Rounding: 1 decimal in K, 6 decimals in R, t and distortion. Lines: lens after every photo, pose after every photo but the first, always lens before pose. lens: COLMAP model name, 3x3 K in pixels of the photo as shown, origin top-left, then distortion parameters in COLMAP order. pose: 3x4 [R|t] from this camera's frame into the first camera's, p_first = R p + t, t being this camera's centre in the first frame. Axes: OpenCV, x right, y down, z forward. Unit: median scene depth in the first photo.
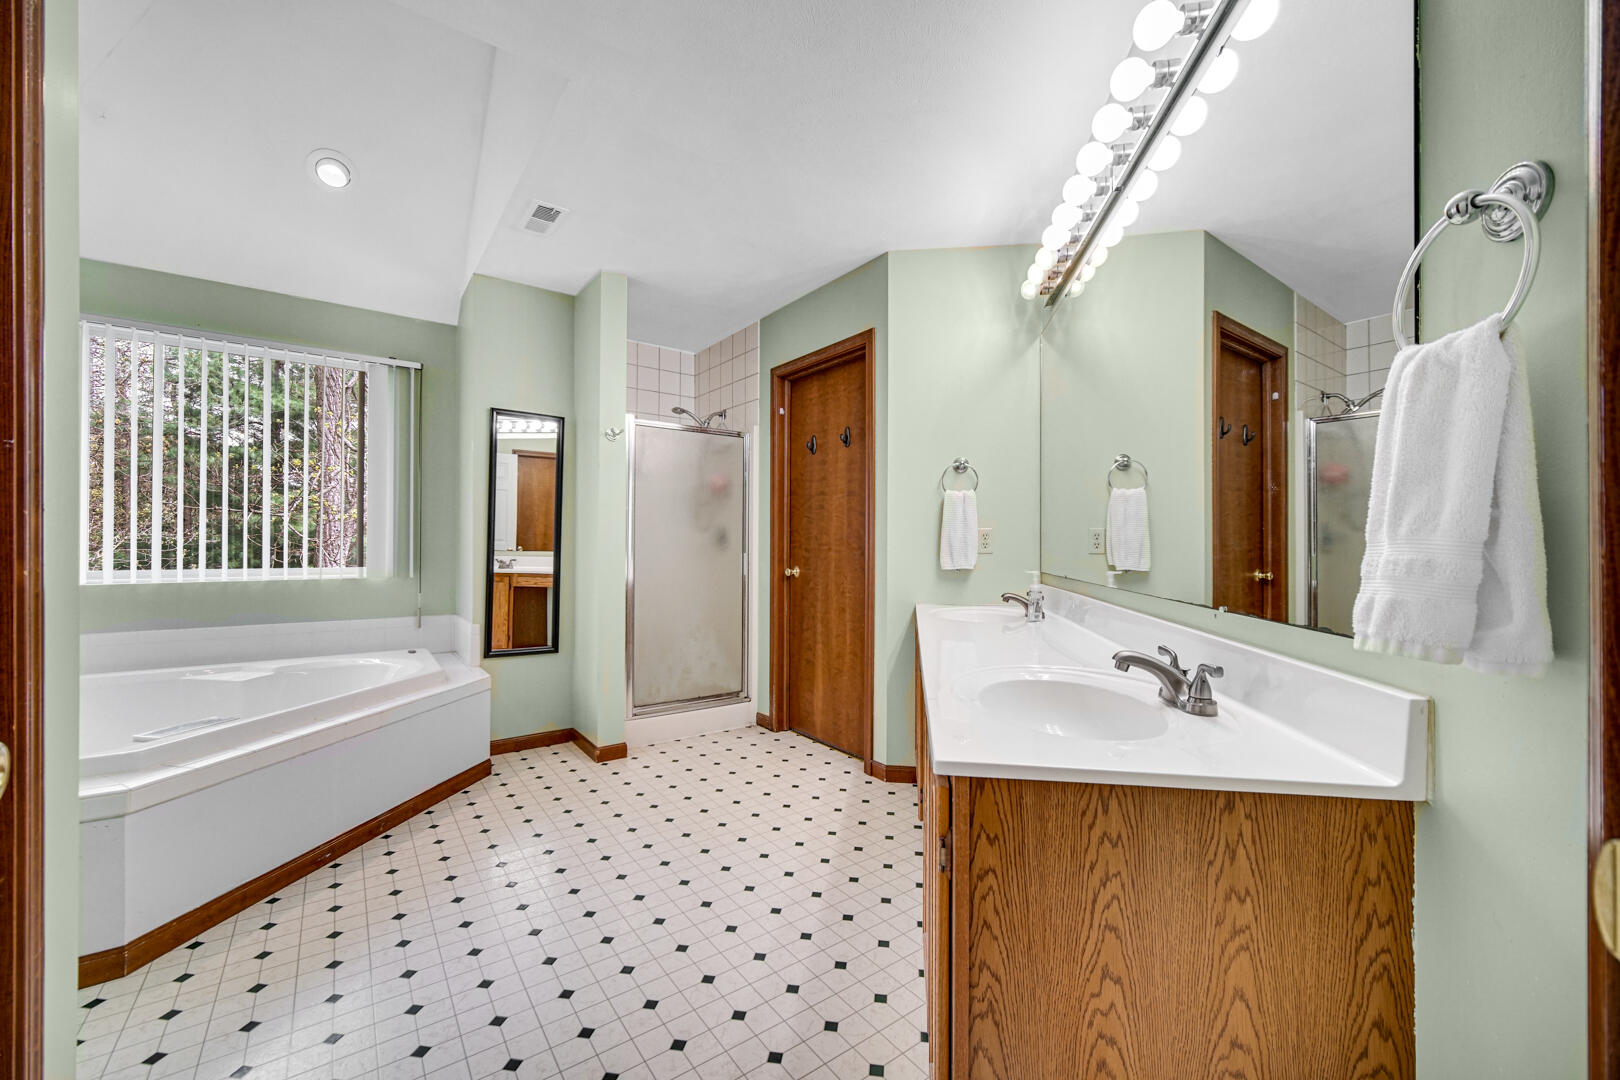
lens RADIAL K [[641.0, 0, 808.9], [0, 641.0, 541.7], [0, 0, 1]] dist [-0.003221, -0.000211]
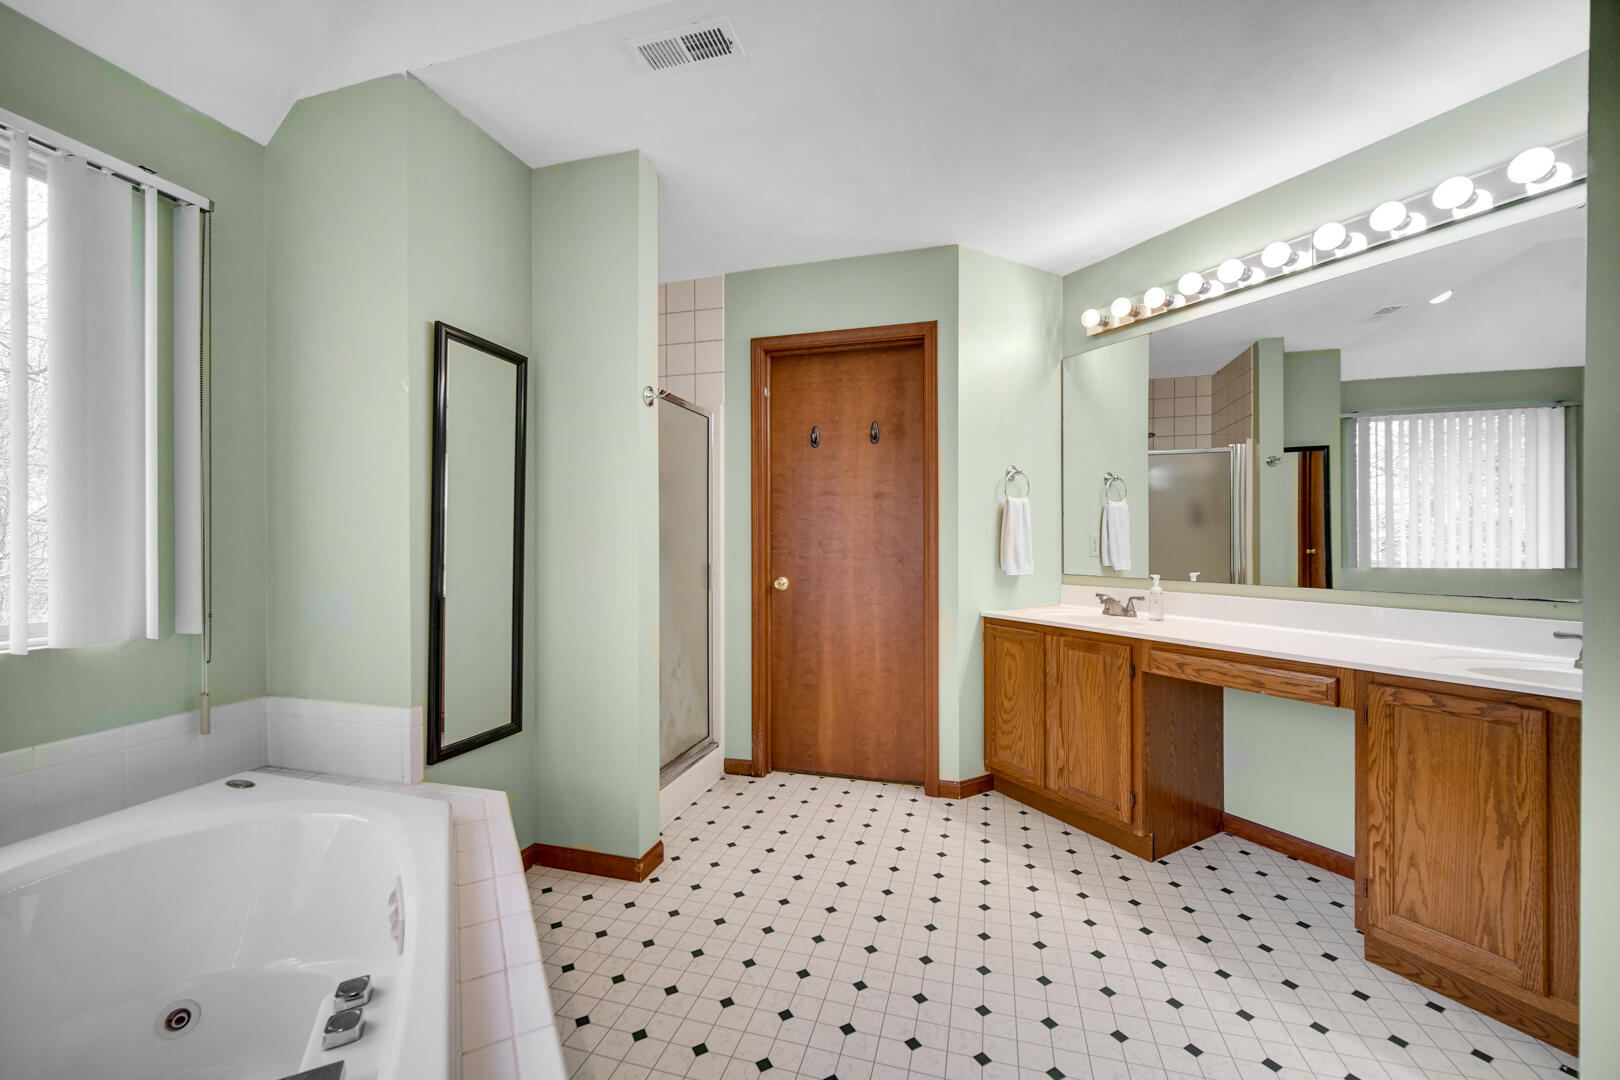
lens RADIAL K [[641.0, 0, 810.4], [0, 641.0, 540.4], [0, 0, 1]] dist [-0.003221, -0.000211]
pose [[0.789642, -0.006390, 0.613535, -0.547582], [0.003440, 0.999976, 0.005988, -0.015861], [-0.613559, -0.002617, 0.789645, 0.326676]]
